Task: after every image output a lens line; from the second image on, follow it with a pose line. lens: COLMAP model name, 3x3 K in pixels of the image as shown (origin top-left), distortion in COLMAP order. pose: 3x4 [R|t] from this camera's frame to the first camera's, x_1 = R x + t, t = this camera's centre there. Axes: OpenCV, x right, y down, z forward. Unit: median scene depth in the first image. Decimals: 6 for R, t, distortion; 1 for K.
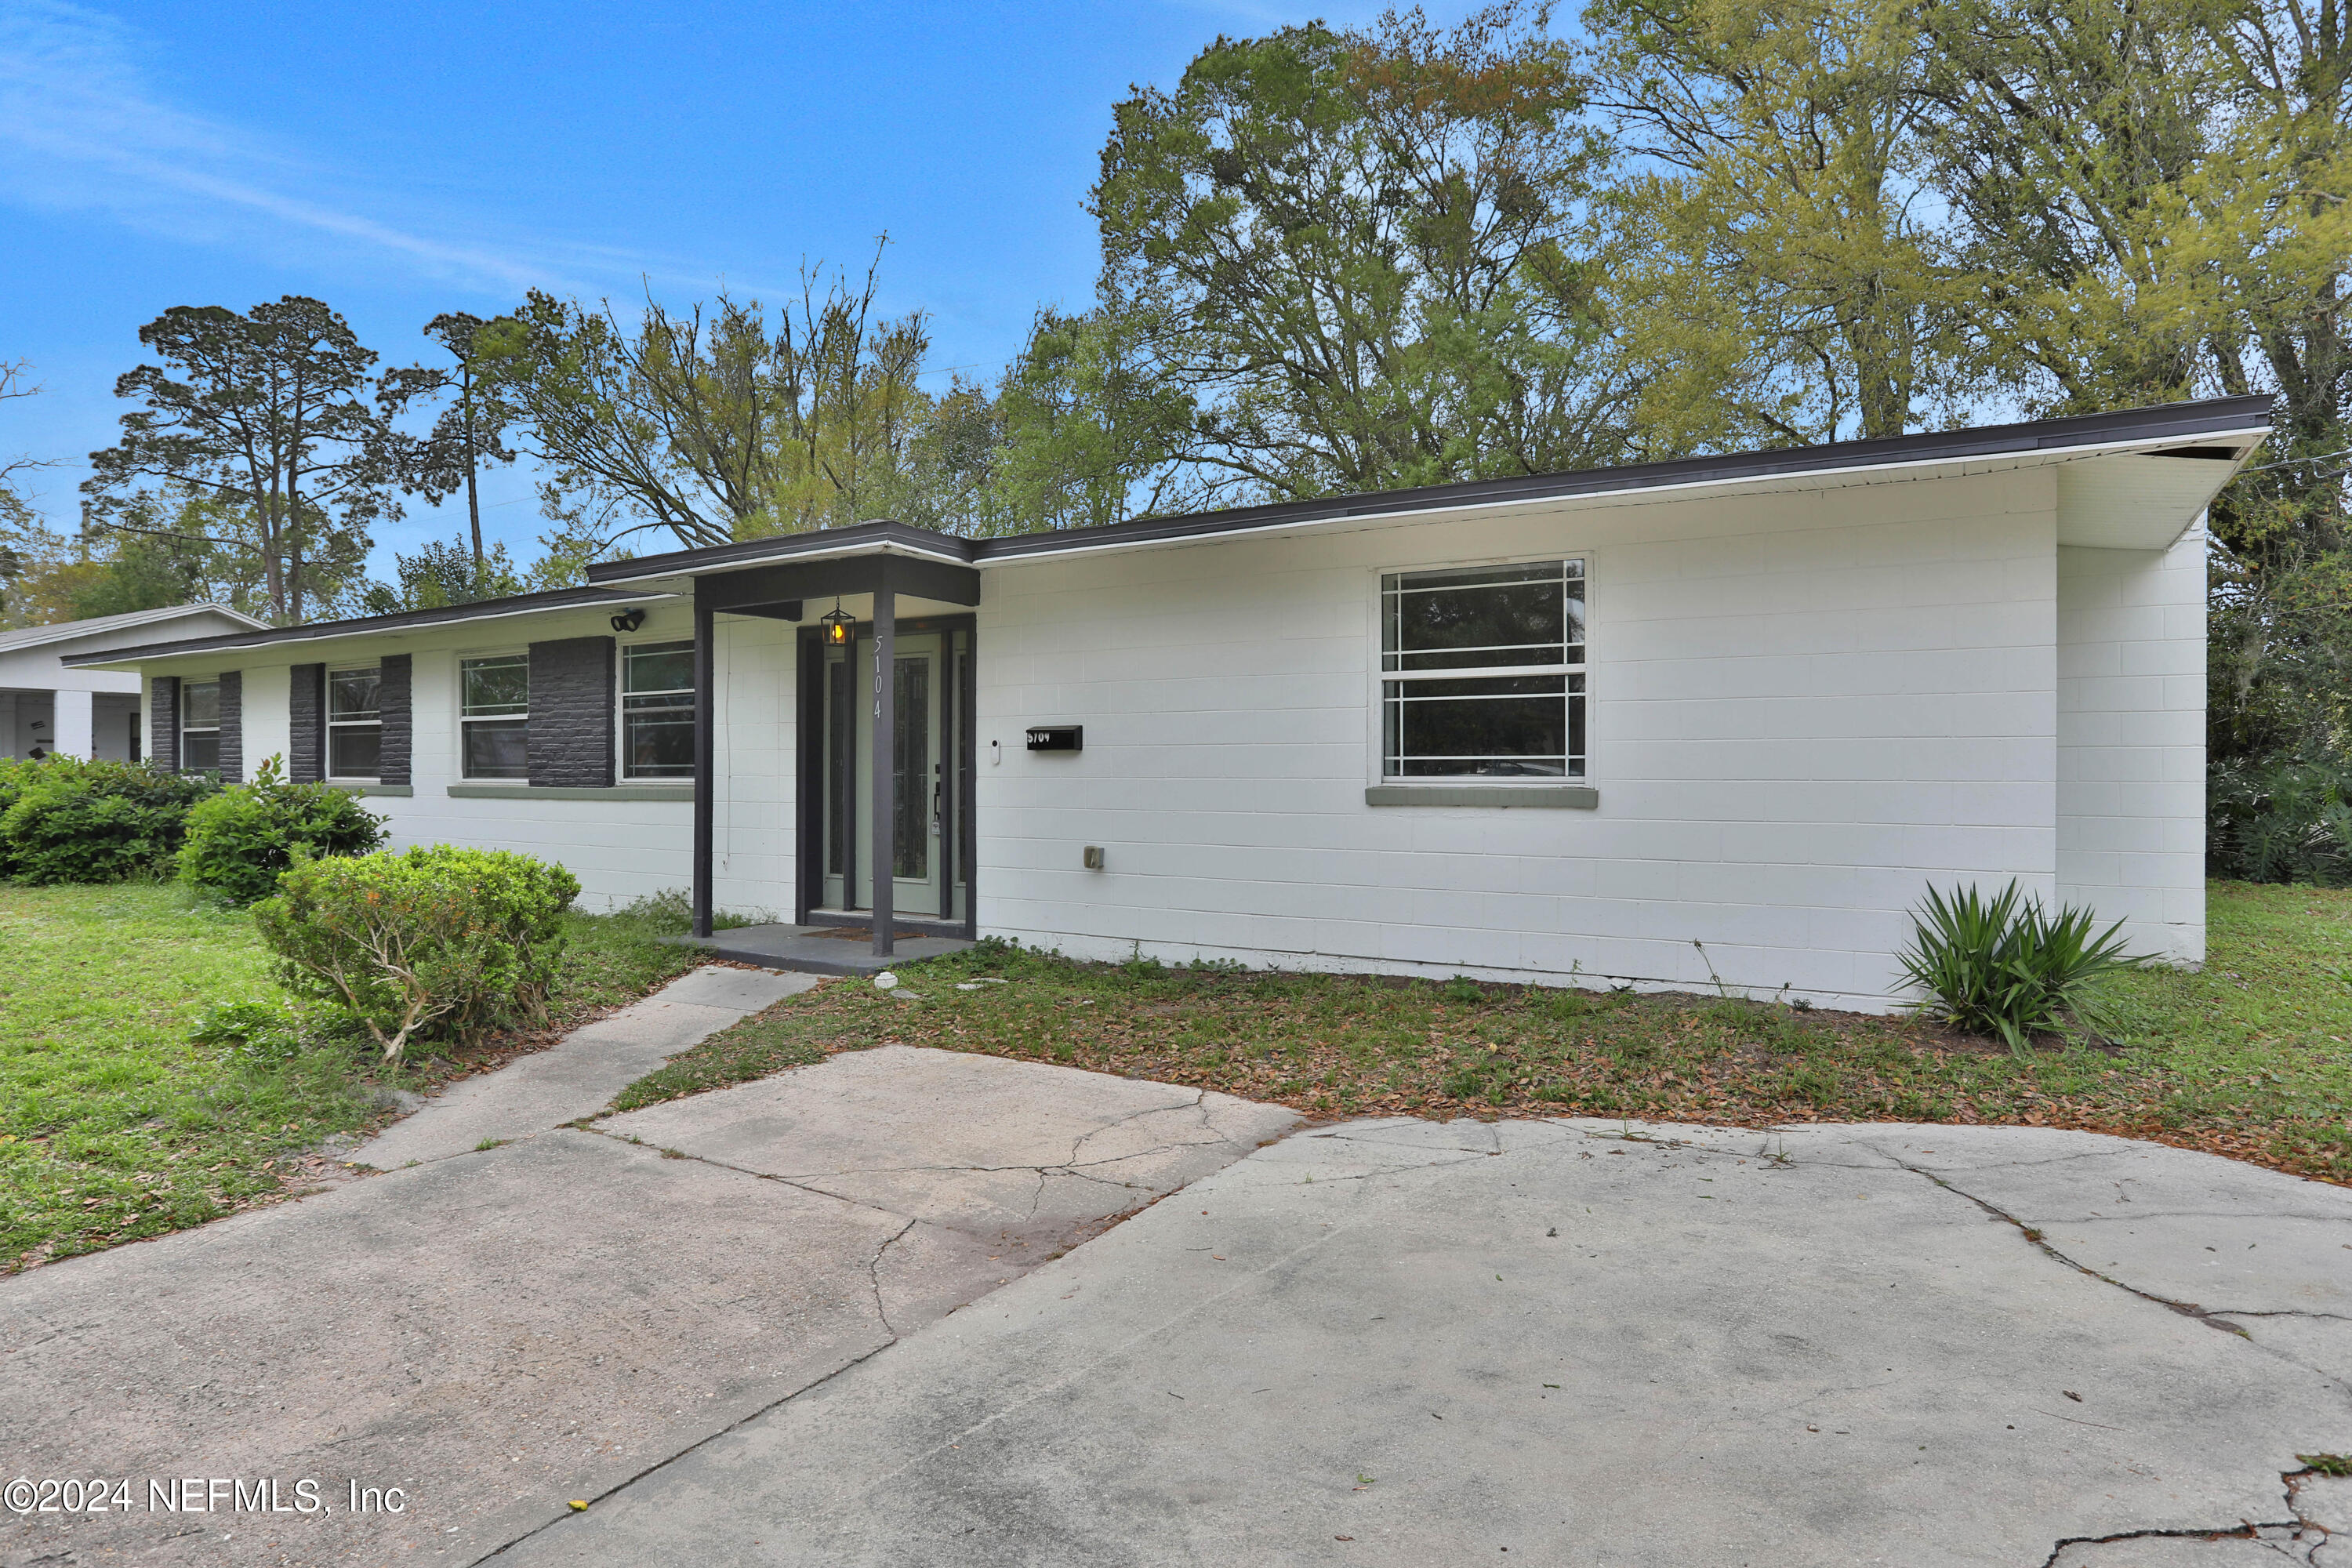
lens RADIAL K [[1188.4, 0, 1167.8], [0, 1188.4, 779.7], [0, 0, 1]] dist [-0.035981, 0.000619]
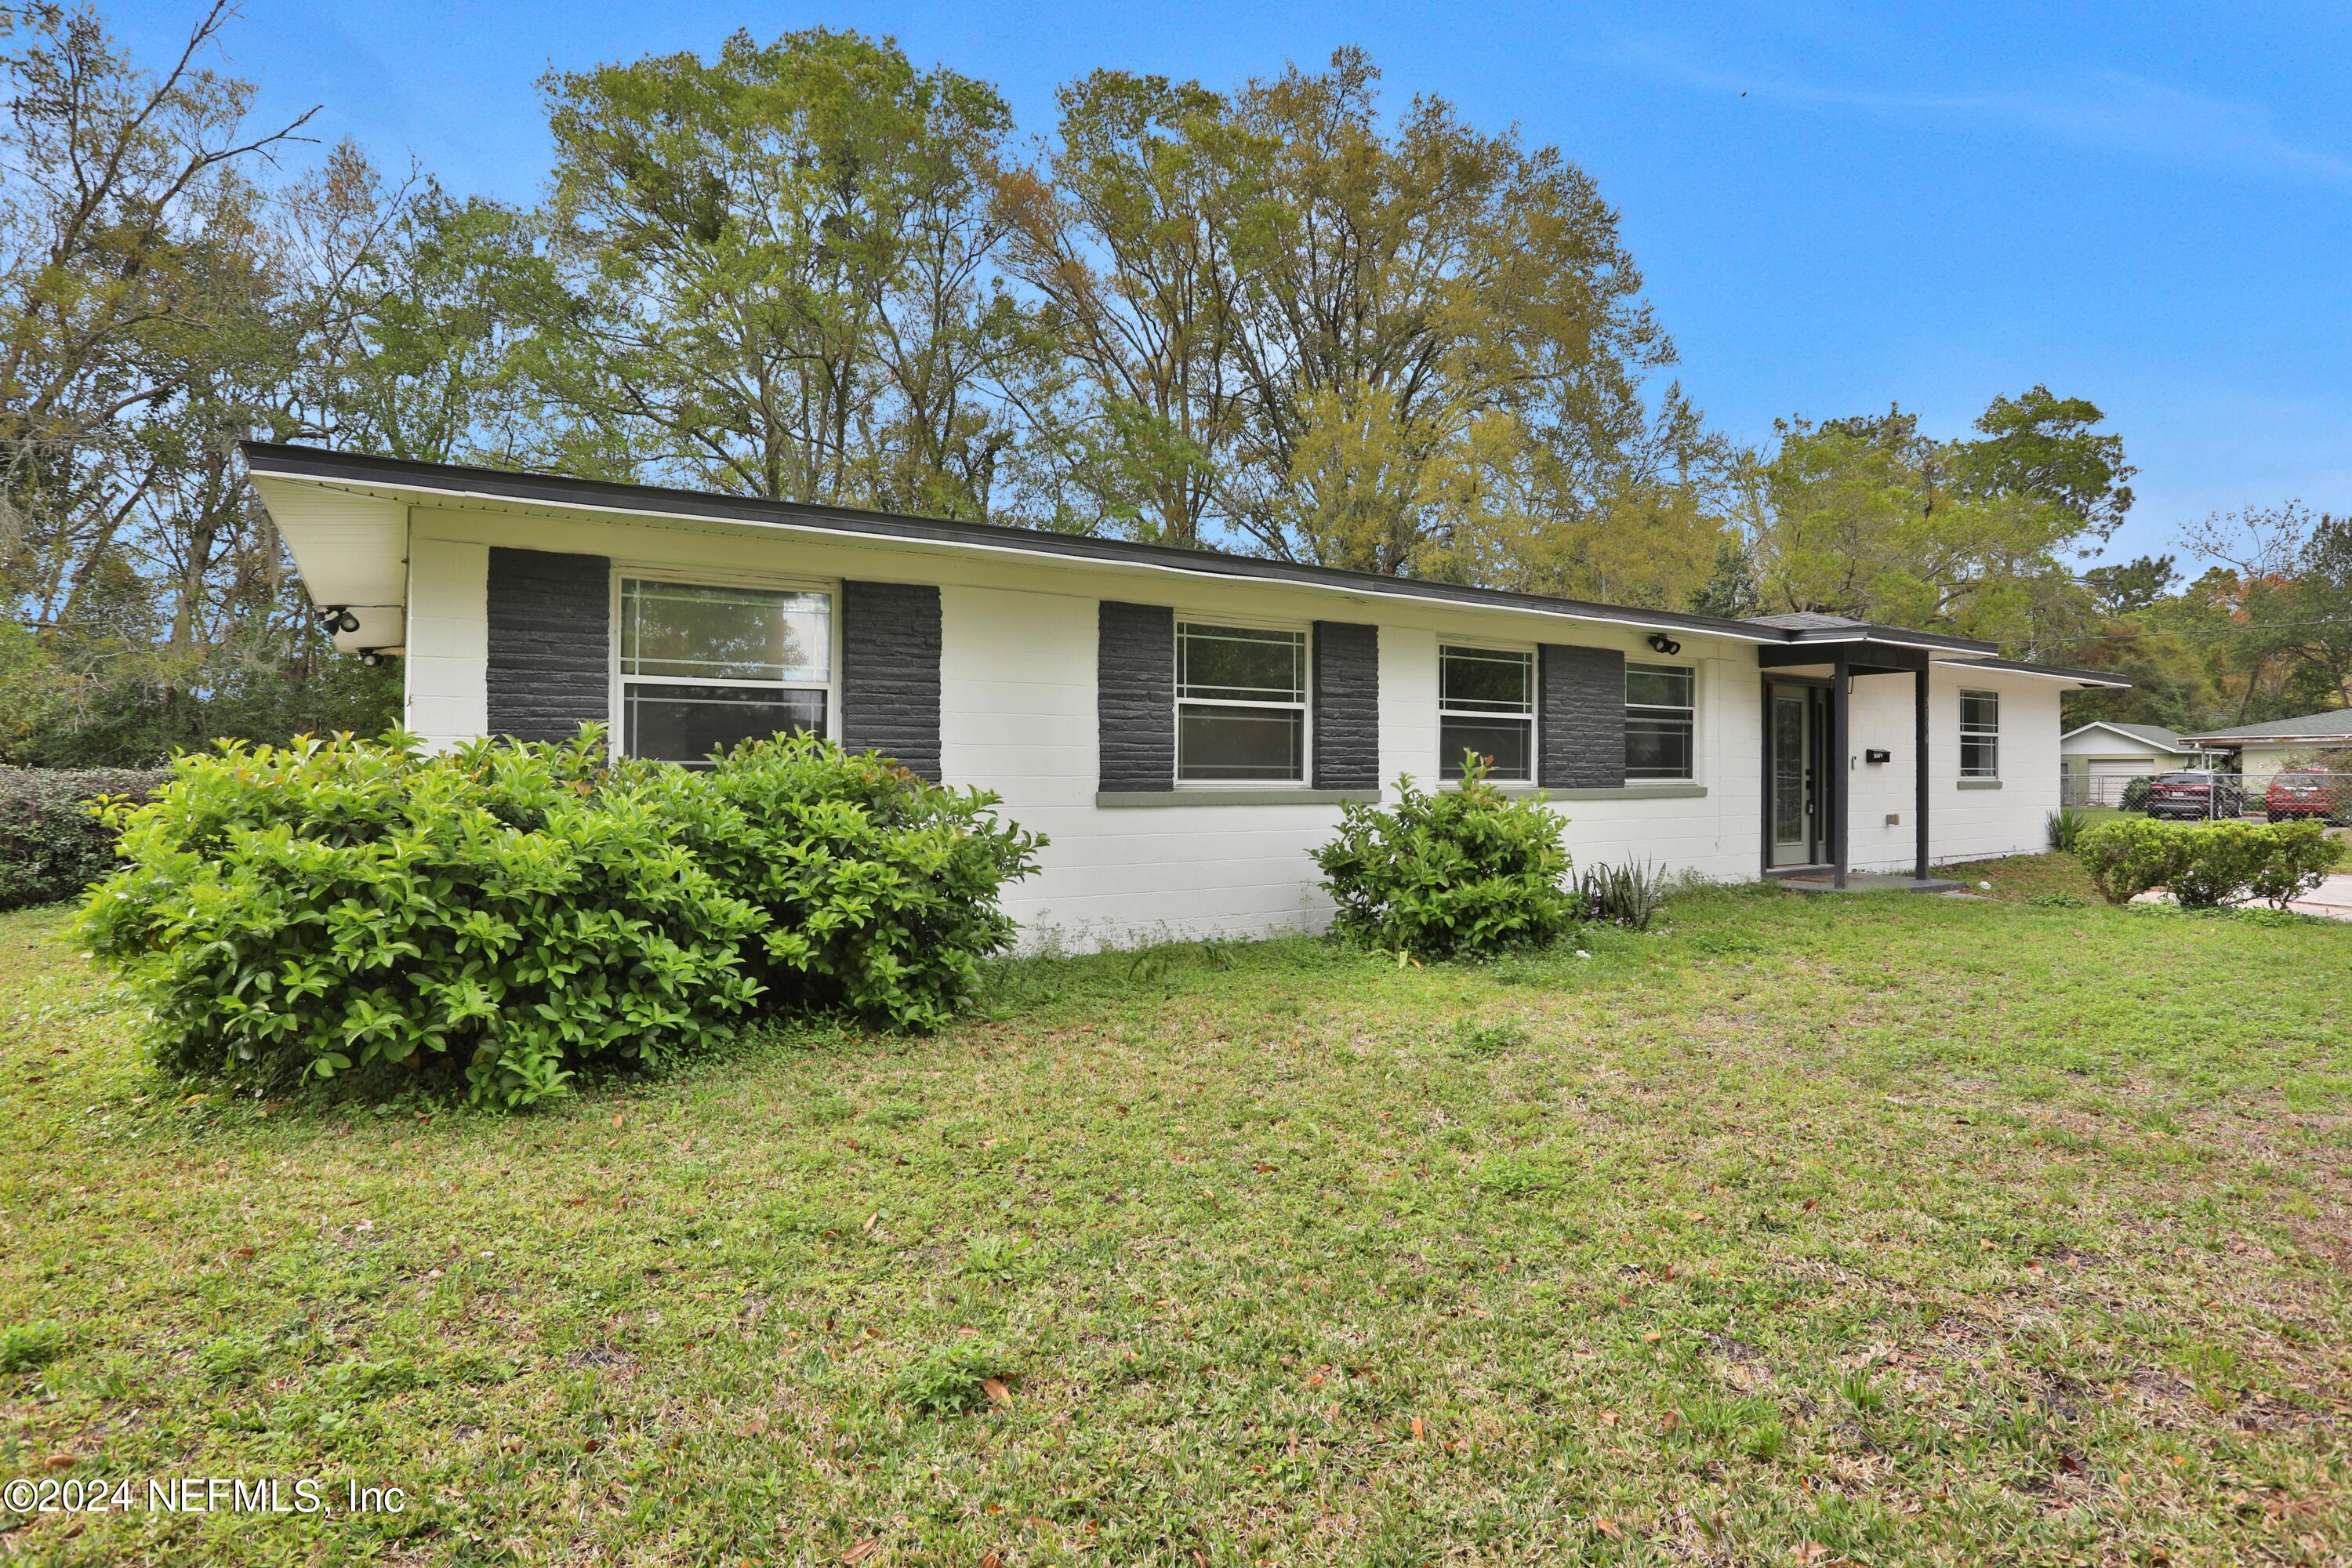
lens RADIAL K [[1126.2, 0, 1176.0], [0, 1126.2, 784.0], [0, 0, 1]] dist [-0.042577, 0.000822]
pose [[0.474629, -0.002373, 0.880183, -1.599978], [0.009660, 0.999950, -0.002513, 0.001708], [-0.880133, 0.009695, 0.474628, 0.870131]]
